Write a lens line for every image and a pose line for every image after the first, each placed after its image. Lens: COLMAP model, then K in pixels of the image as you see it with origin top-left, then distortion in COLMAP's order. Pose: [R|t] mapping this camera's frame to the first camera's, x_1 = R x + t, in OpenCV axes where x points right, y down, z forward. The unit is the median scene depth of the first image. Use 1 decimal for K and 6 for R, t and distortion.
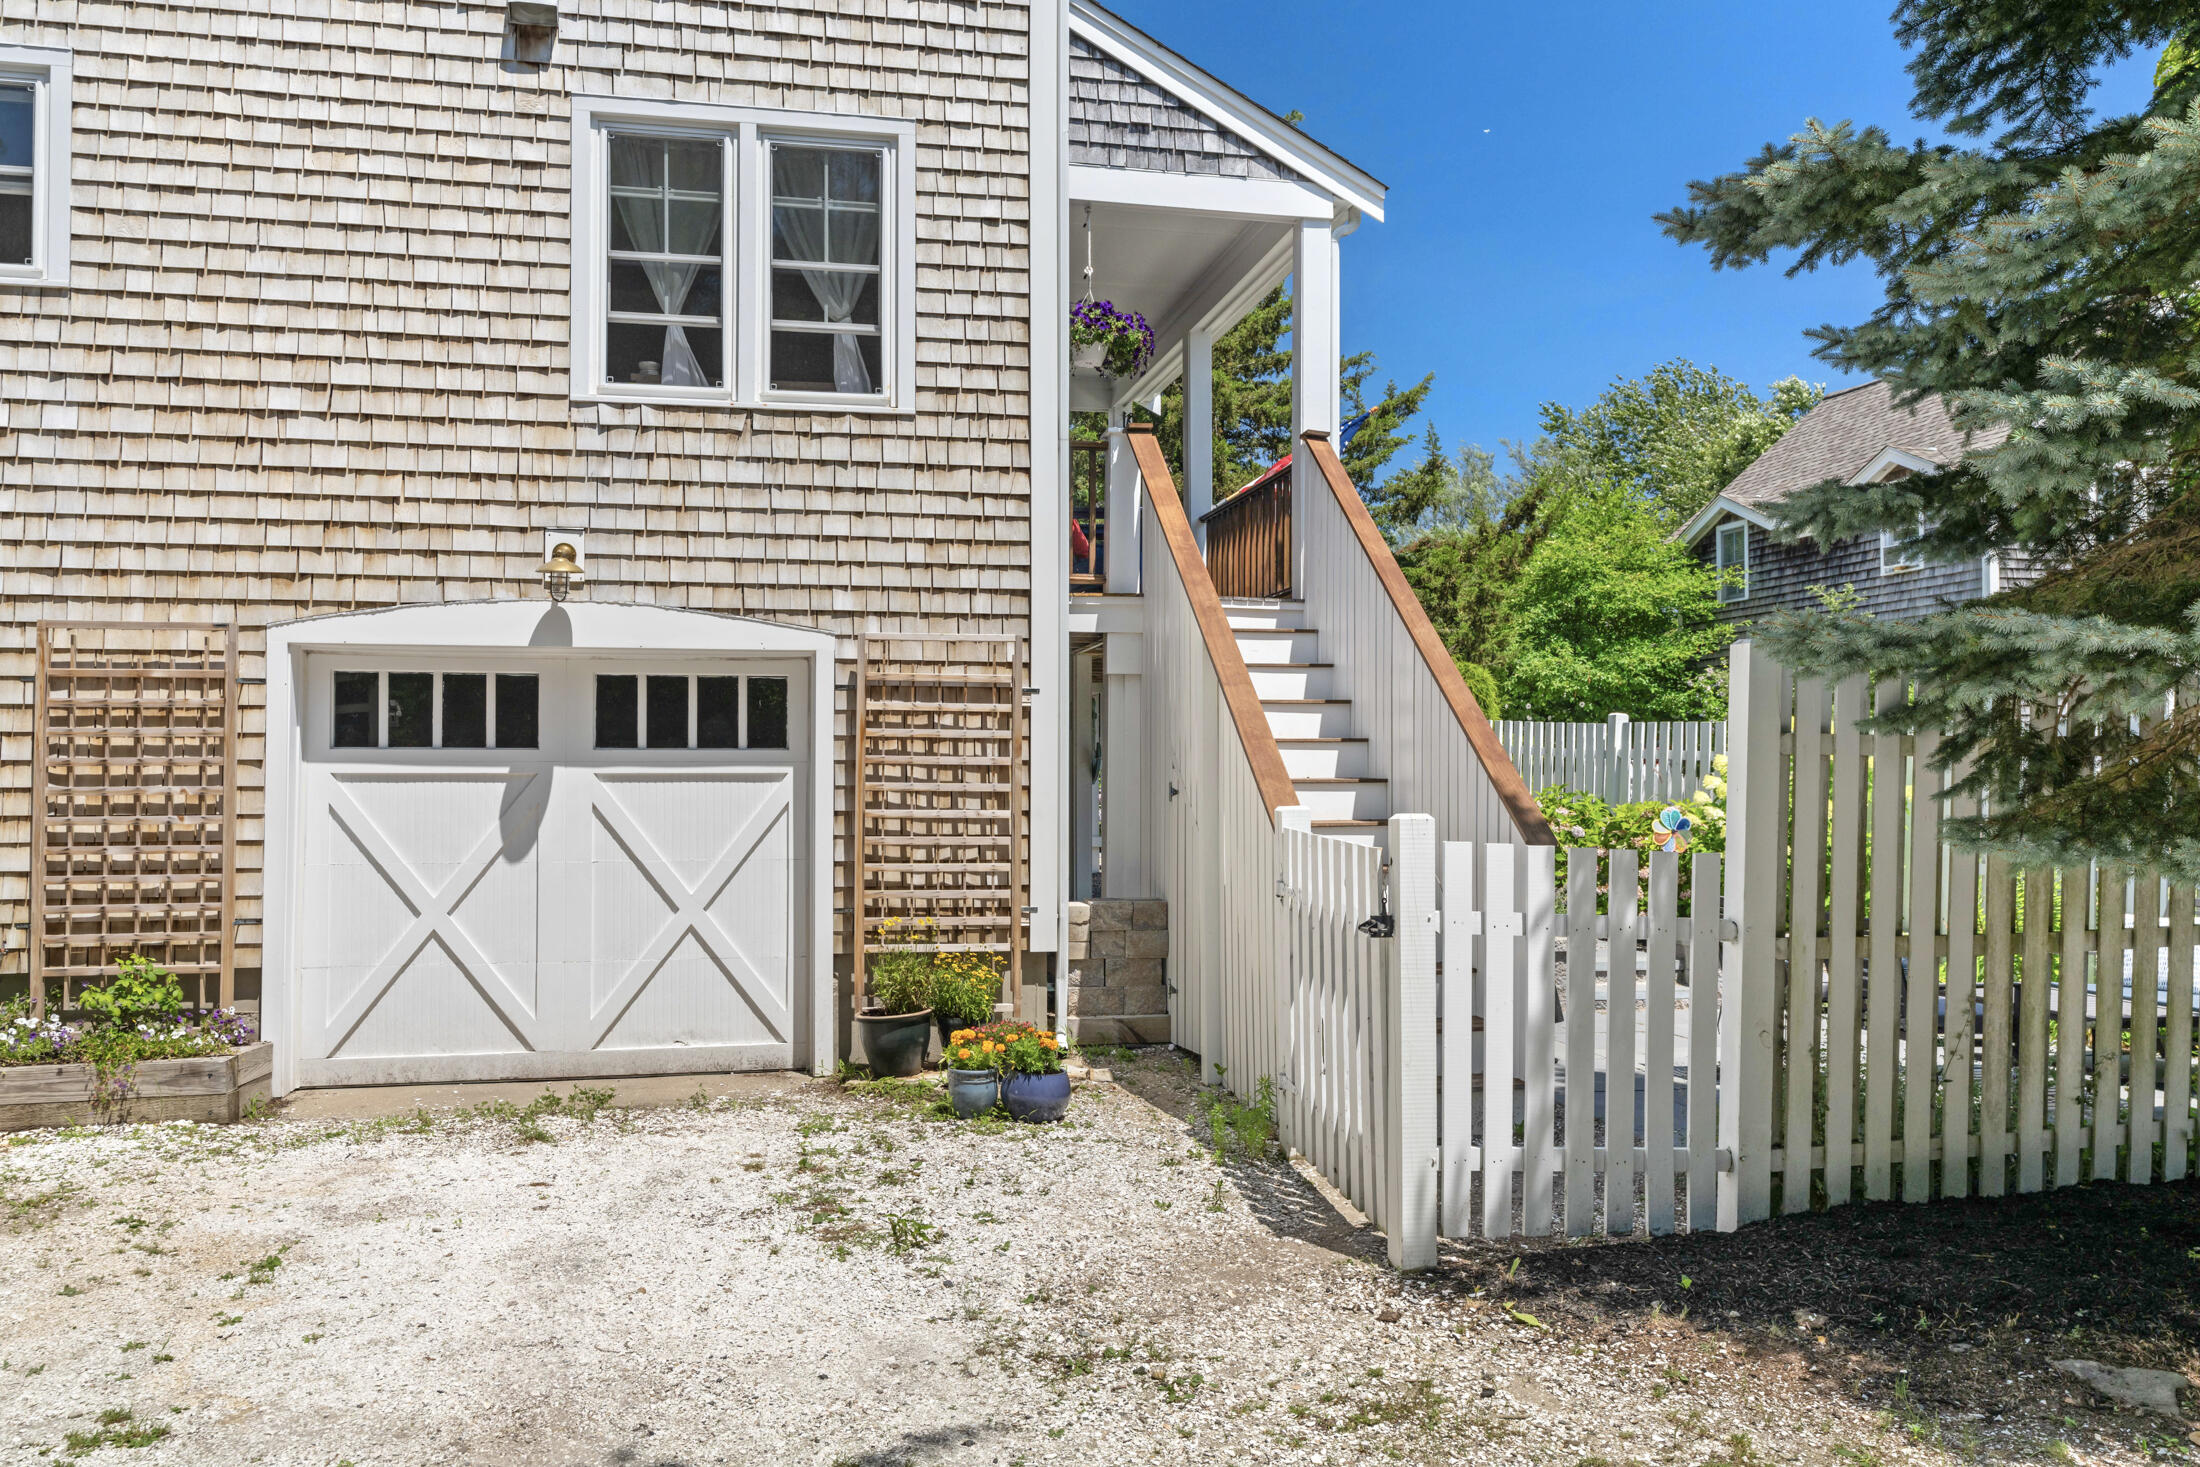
lens RADIAL K [[1486.2, 0, 1100.0], [0, 1486.2, 733.5], [0, 0, 1]] dist [0.009260, 0.002533]
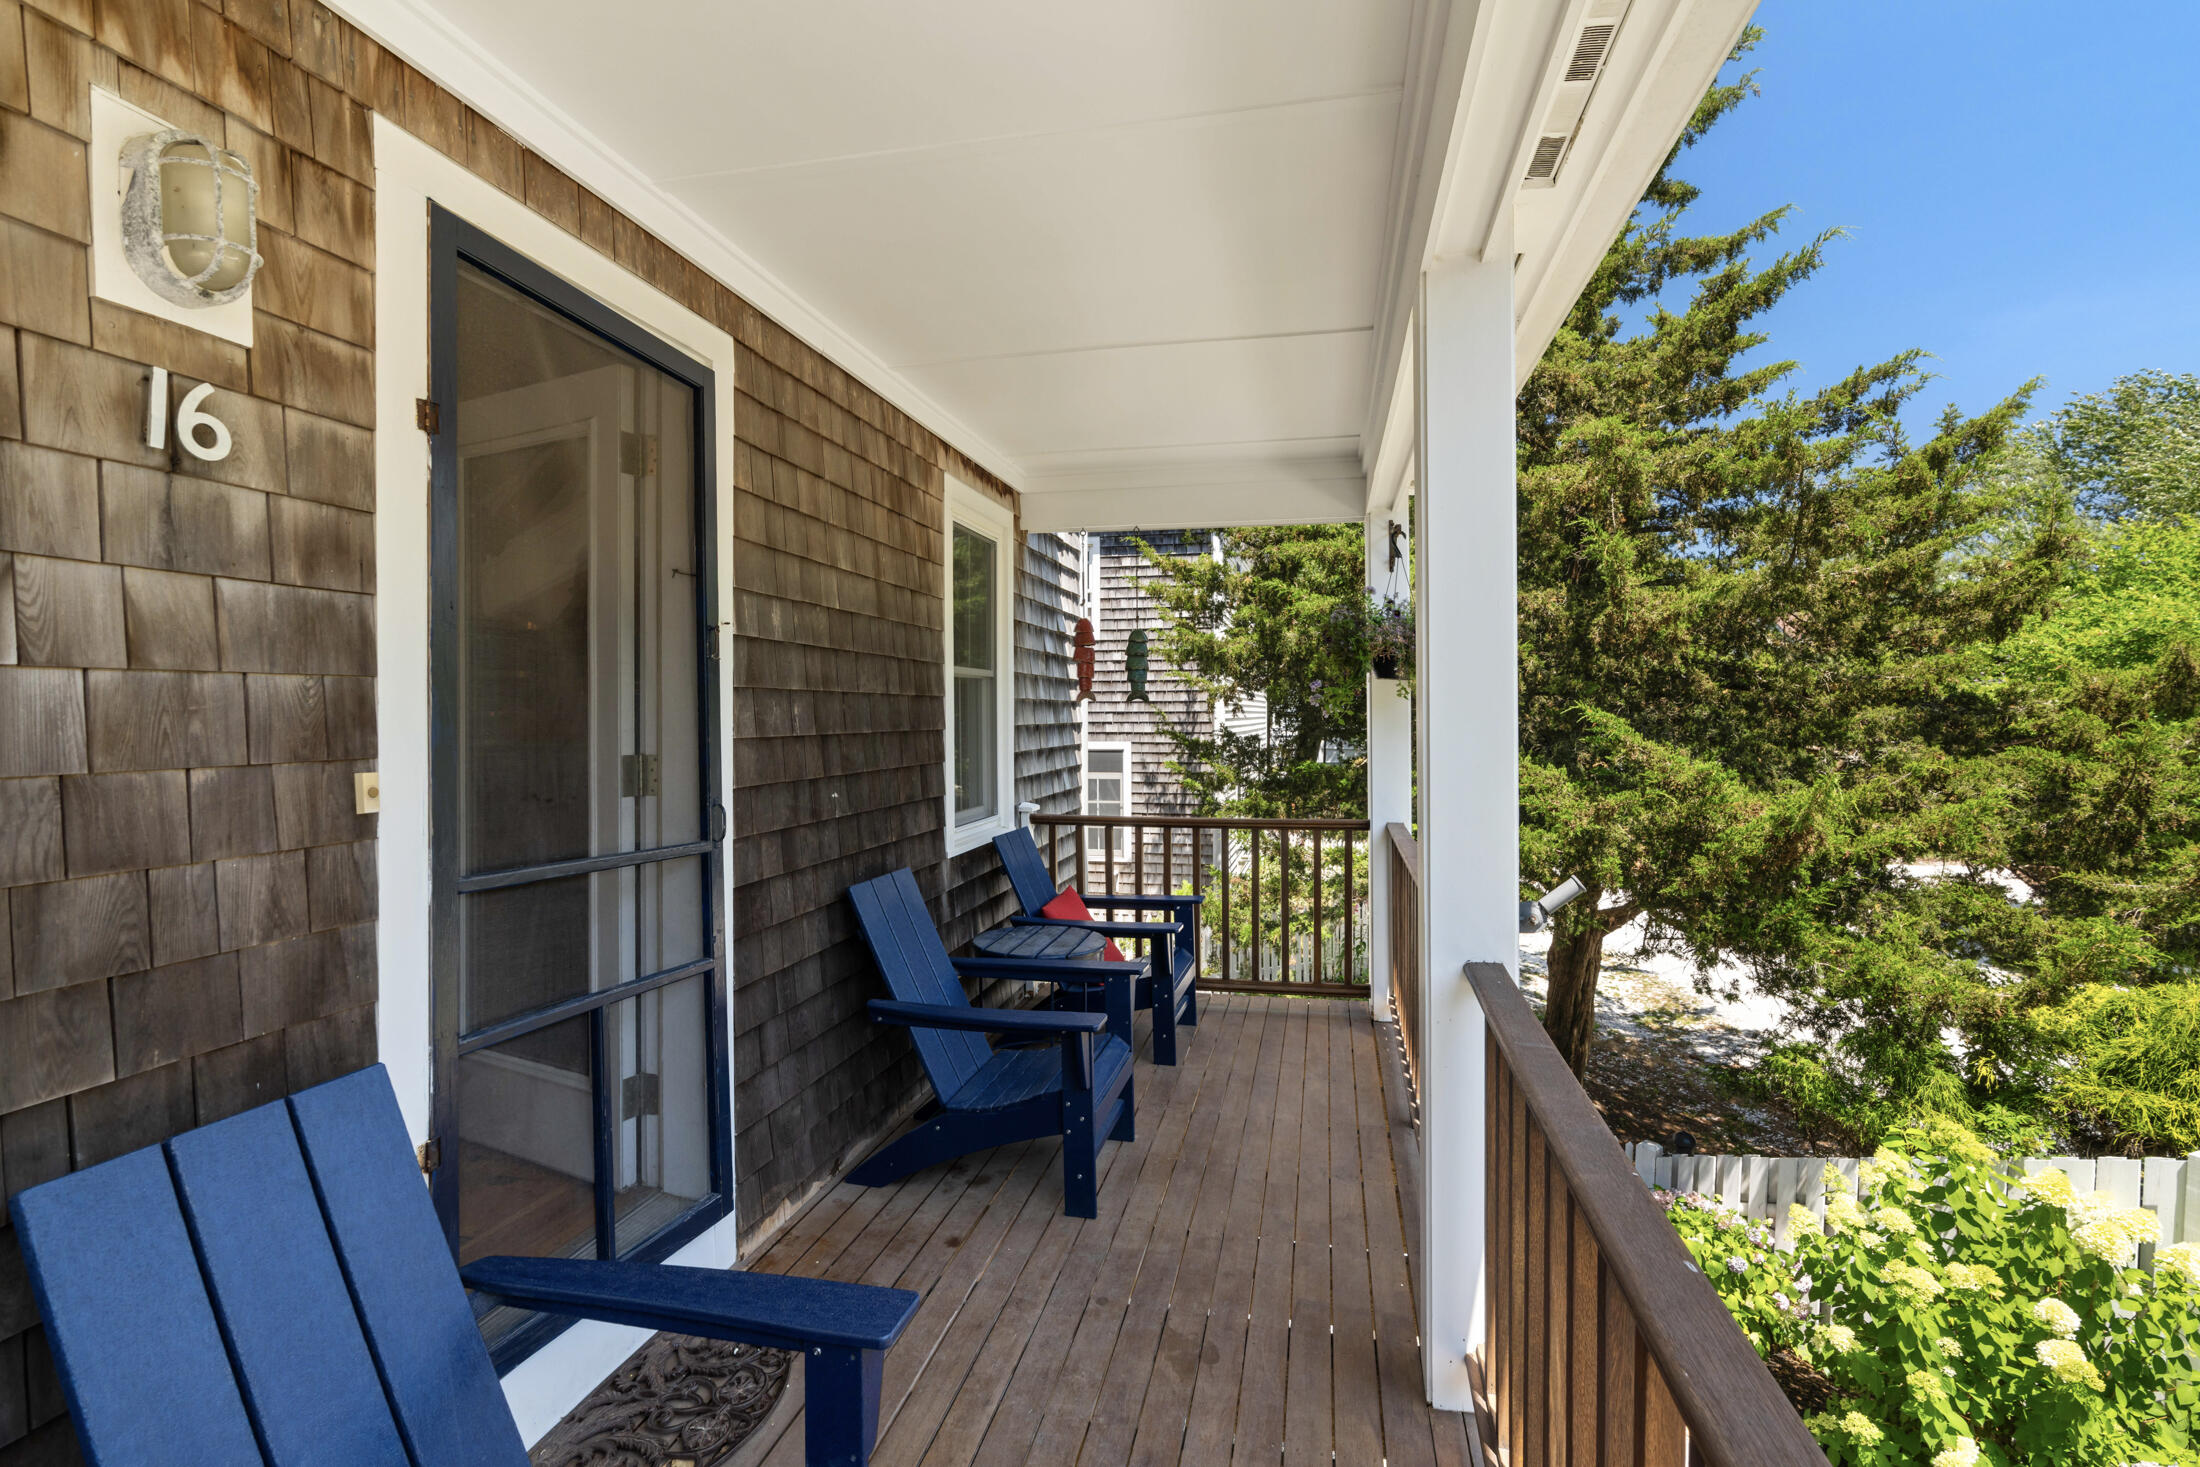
lens RADIAL K [[1047.0, 0, 1100.0], [0, 1047.0, 733.5], [0, 0, 1]] dist [-0.000646, -0.000065]
pose [[0.915553, 0.000949, -0.402195, 0.054948], [0.004596, 0.999907, 0.012821, -0.116068], [0.402170, -0.013587, 0.915464, 0.498079]]
